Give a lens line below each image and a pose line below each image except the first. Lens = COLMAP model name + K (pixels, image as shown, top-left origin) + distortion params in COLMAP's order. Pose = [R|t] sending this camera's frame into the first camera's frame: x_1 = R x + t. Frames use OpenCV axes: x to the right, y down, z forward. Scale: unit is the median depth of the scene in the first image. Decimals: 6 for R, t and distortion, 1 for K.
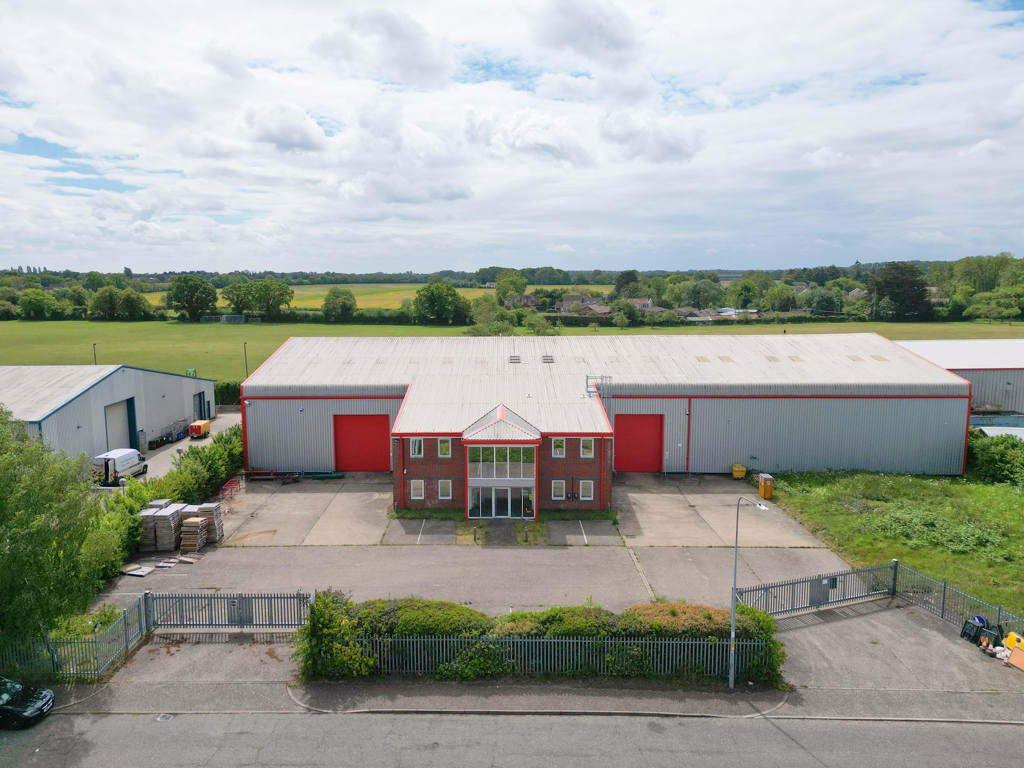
lens RADIAL K [[748.7, 0, 465.5], [0, 748.7, 381.7], [0, 0, 1]] dist [0.056338, -0.005098]
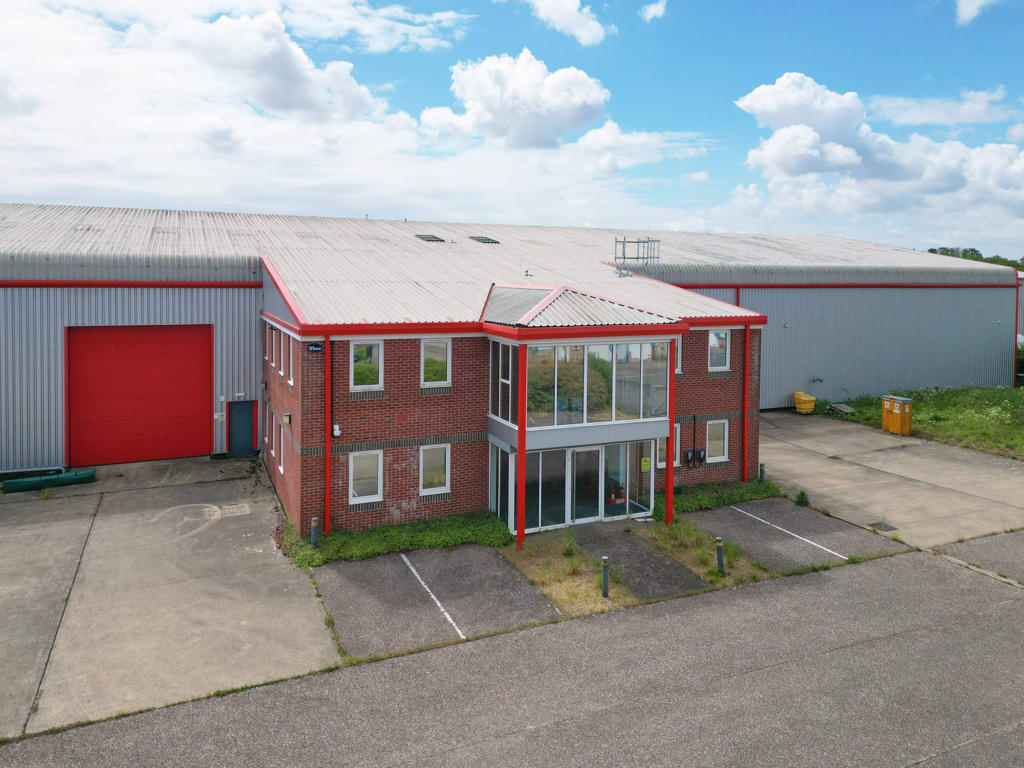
lens RADIAL K [[749.2, 0, 509.3], [0, 749.2, 292.6], [0, 0, 1]] dist [0.028392, -0.004865]
pose [[0.895347, 0.006263, 0.445325, -0.170998], [0.043636, 0.993857, -0.101711, 0.092919], [-0.443226, 0.110499, 0.889573, 0.618069]]
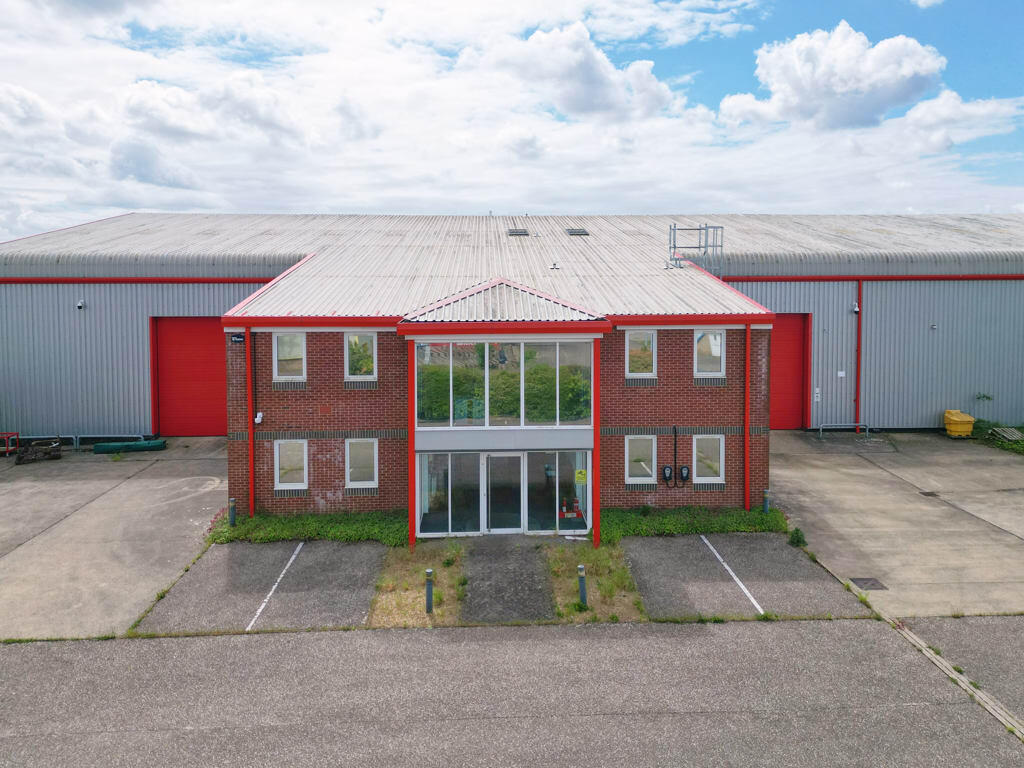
lens RADIAL K [[753.1, 0, 511.6], [0, 753.1, 300.6], [0, 0, 1]] dist [0.031843, -0.008463]
pose [[0.996373, 0.002946, 0.085048, 0.018112], [0.005204, 0.995422, -0.095440, 0.096715], [-0.084940, 0.095537, 0.991795, 0.587202]]
